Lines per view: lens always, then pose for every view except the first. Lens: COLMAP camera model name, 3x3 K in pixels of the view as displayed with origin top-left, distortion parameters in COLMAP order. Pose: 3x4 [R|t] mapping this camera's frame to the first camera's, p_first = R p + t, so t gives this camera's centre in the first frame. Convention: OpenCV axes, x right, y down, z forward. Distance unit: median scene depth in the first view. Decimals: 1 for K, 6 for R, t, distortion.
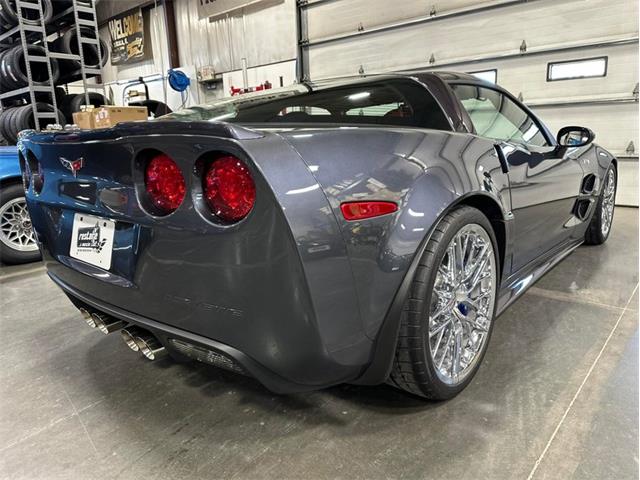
lens RADIAL K [[456.2, 0, 323.4], [0, 456.2, 236.7], [0, 0, 1]] dist [-0.003544, -0.003315]
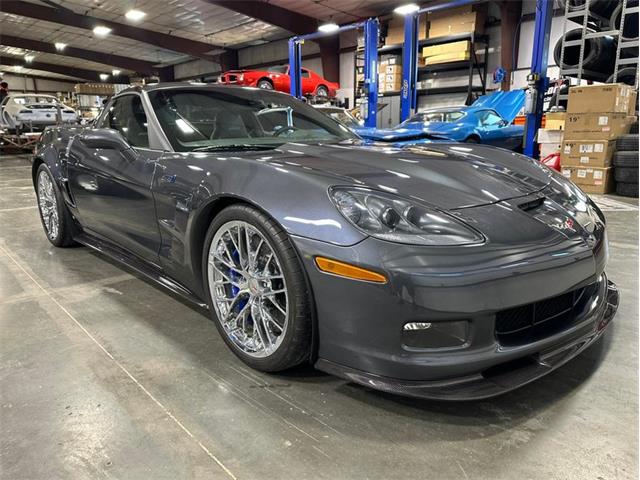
lens RADIAL K [[453.0, 0, 320.0], [0, 453.0, 240.0], [0, 0, 1]] dist [-0.000365, -0.003549]
pose [[-0.111805, 0.269731, -0.956423, 2.332013], [-0.203718, 0.935795, 0.287728, -0.605780], [0.972625, 0.227009, -0.049677, 2.419338]]
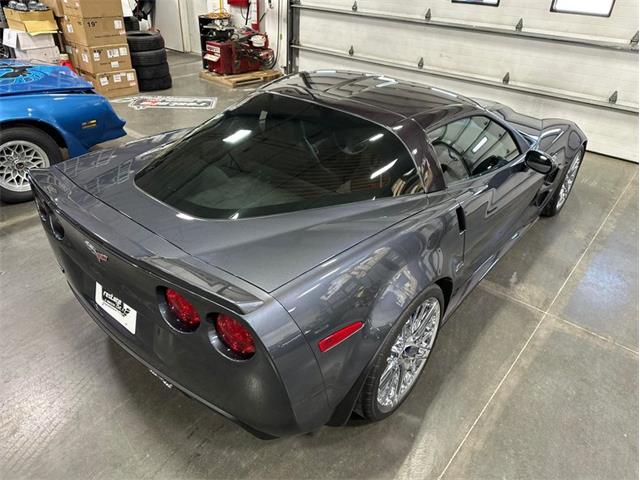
lens RADIAL K [[453.0, 0, 320.0], [0, 453.0, 240.0], [0, 0, 1]] dist [-0.000365, -0.003549]
pose [[0.996852, 0.058764, 0.053217, -0.033783], [-0.072766, 0.944648, 0.319913, -0.541529], [-0.031472, -0.322779, 0.945951, -0.108967]]
